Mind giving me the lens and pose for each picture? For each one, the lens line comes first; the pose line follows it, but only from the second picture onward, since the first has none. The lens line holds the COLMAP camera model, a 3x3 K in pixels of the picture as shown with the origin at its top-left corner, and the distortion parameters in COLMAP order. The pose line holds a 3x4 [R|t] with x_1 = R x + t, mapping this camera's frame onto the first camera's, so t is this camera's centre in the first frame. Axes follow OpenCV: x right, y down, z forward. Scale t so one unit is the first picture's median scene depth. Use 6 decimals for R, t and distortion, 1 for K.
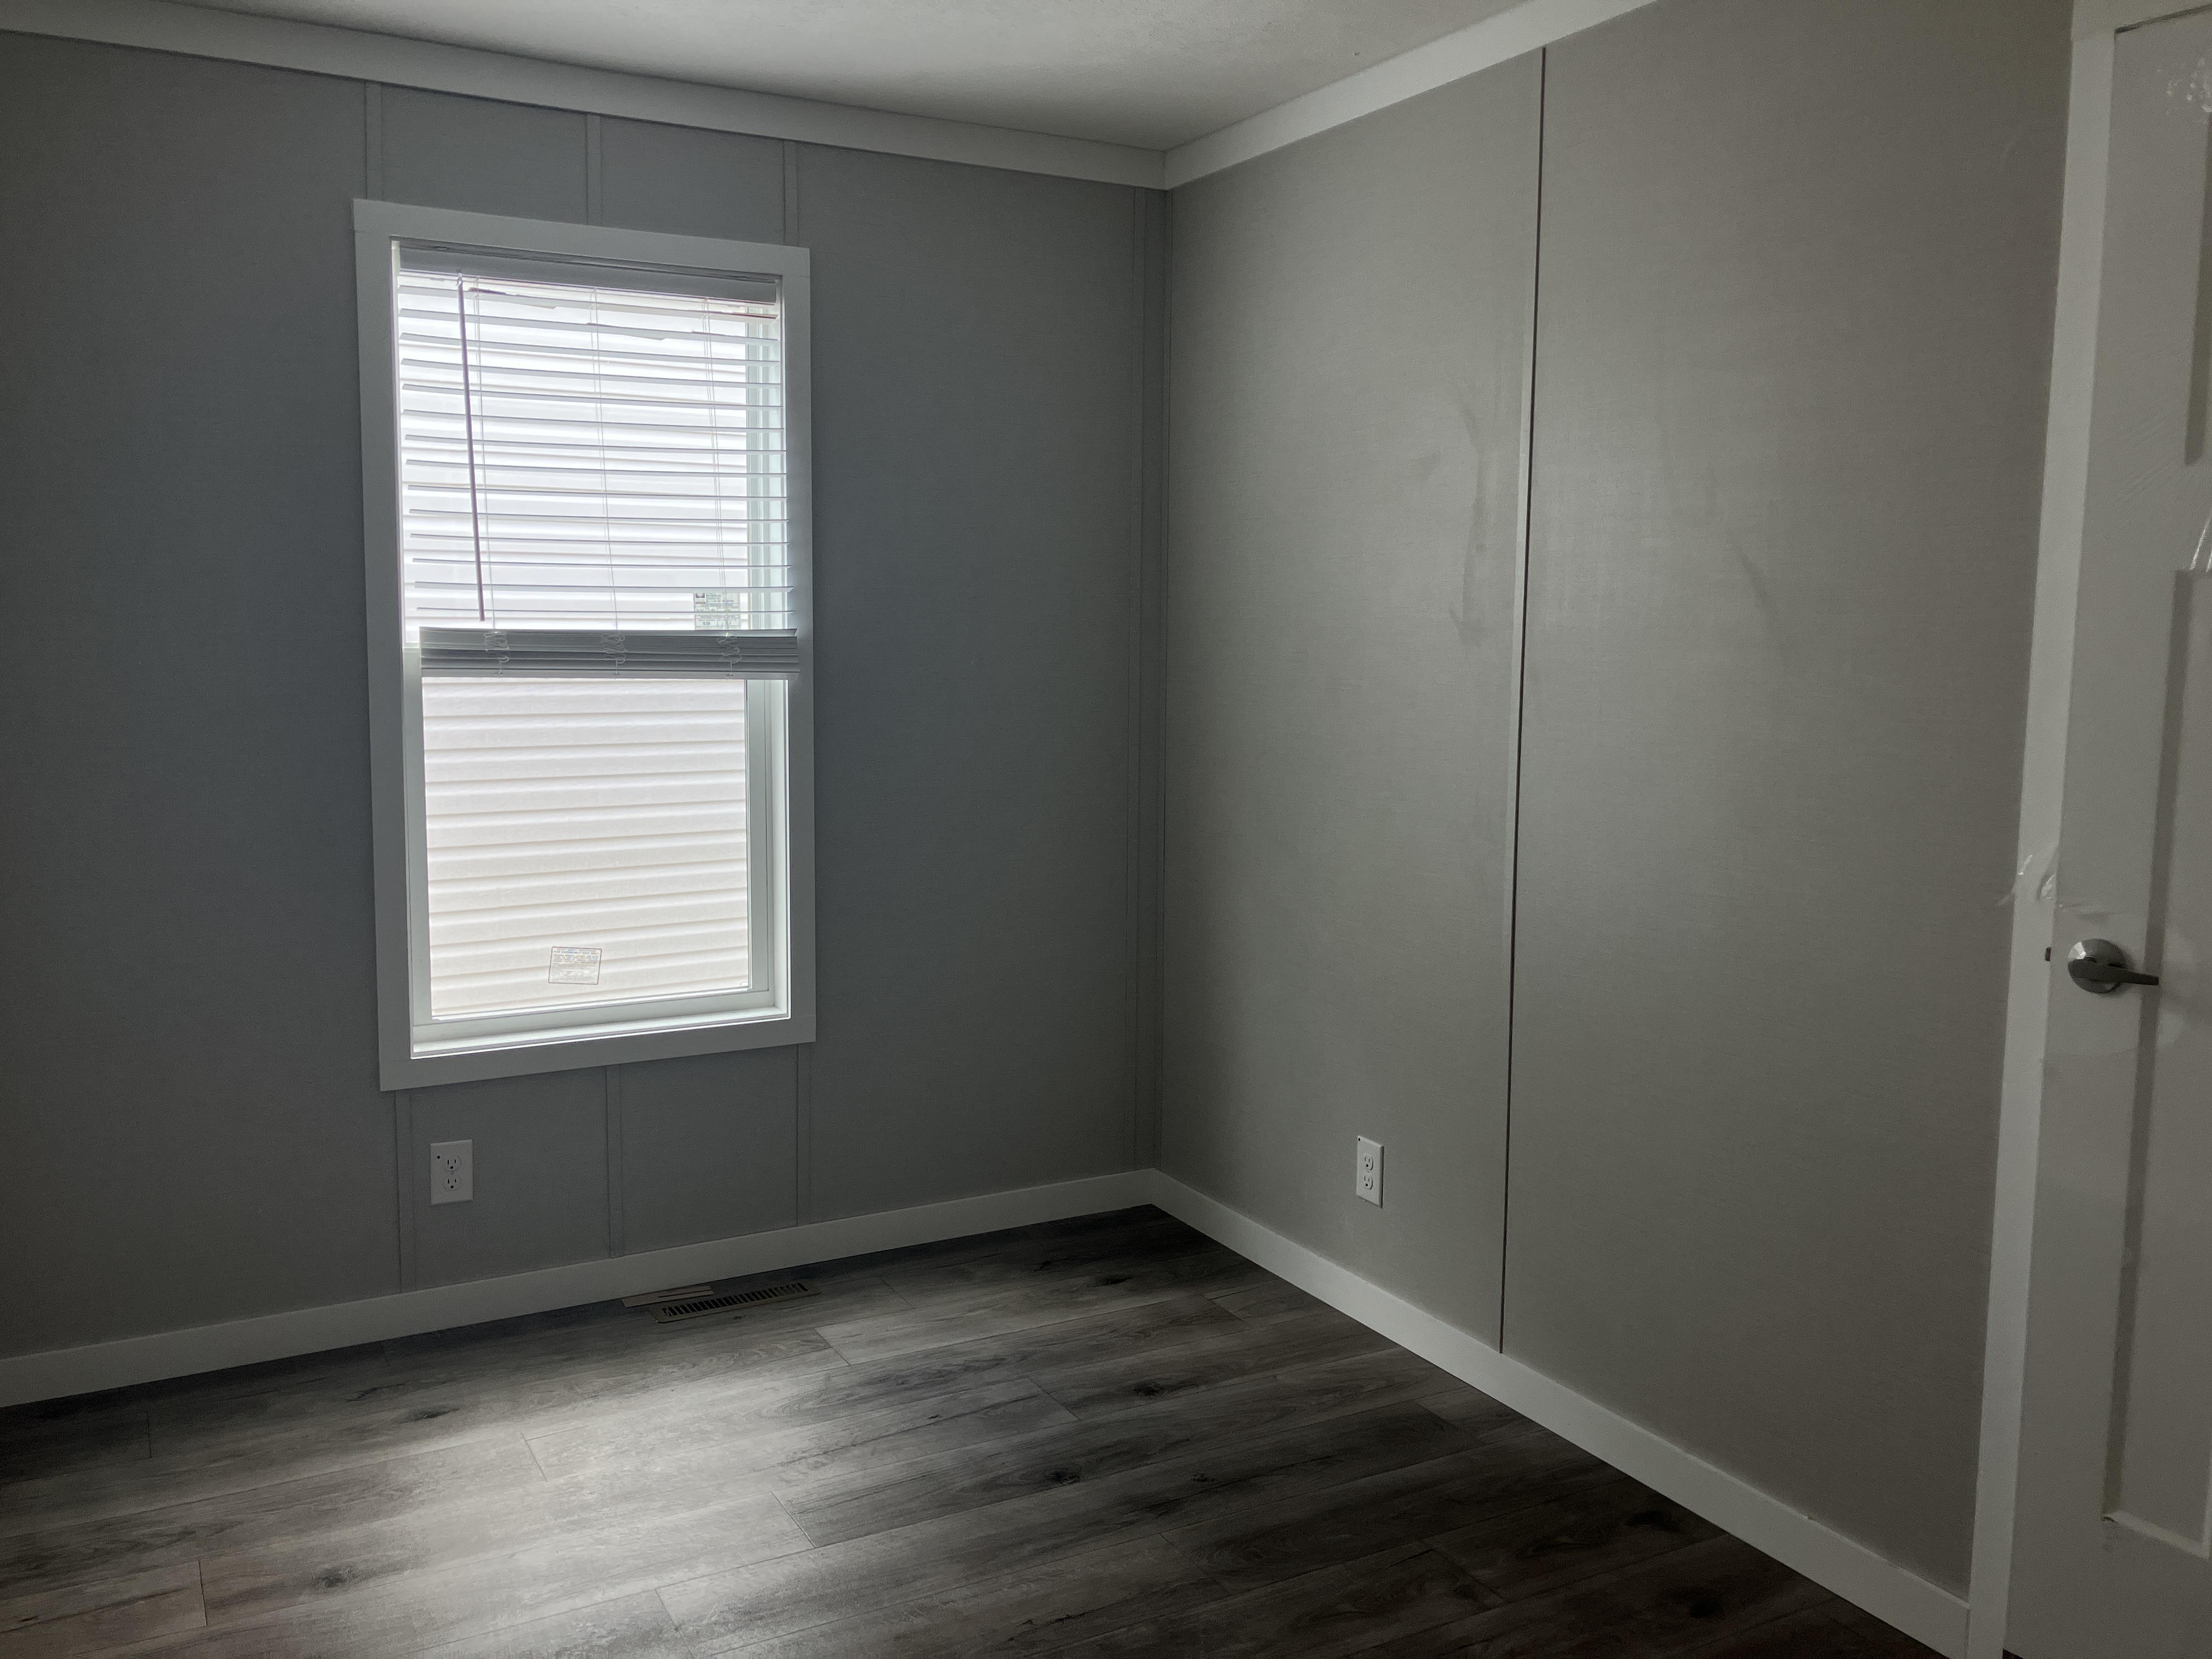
lens RADIAL K [[1823.0, 0, 1106.0], [0, 1823.0, 829.5], [0, 0, 1]] dist [-0.009801, -0.007552]
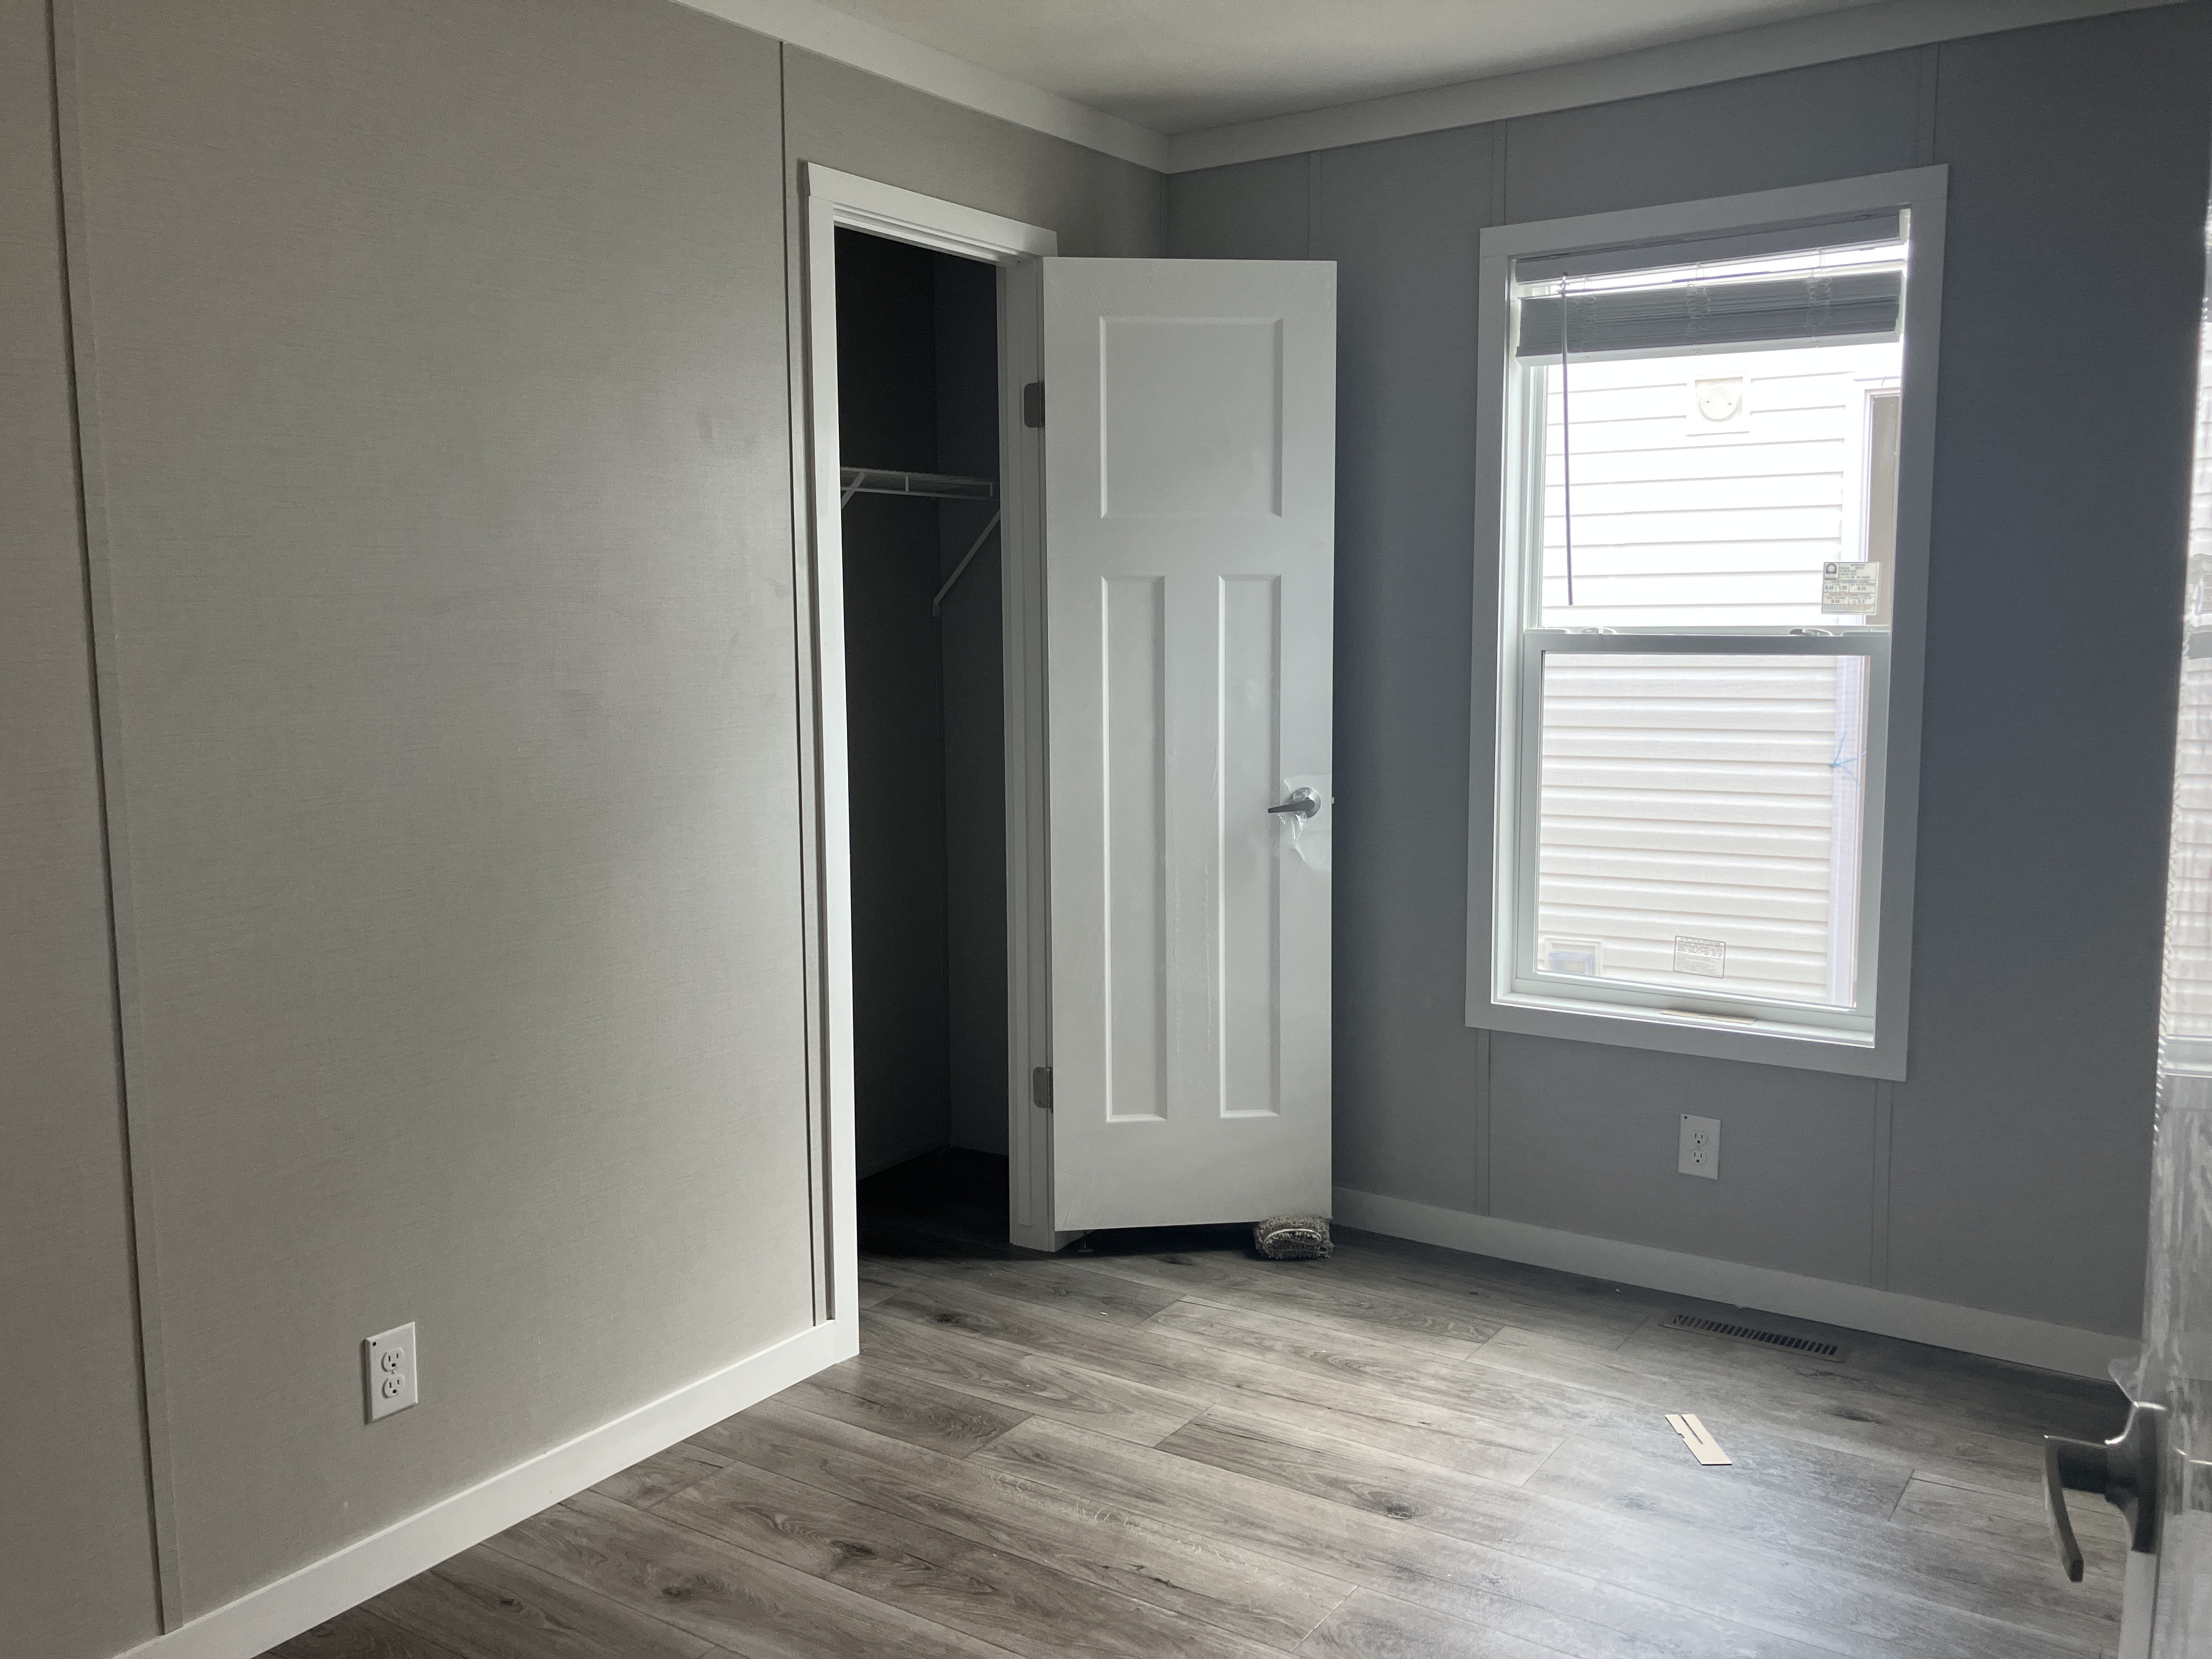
lens RADIAL K [[1827.2, 0, 1119.6], [0, 1827.2, 828.6], [0, 0, 1]] dist [-0.132605, 0.383858]
pose [[0.477612, 0.097364, -0.873159, 0.413127], [-0.099571, 0.993436, 0.056311, -0.016864], [0.872910, 0.060046, 0.484171, 0.242416]]
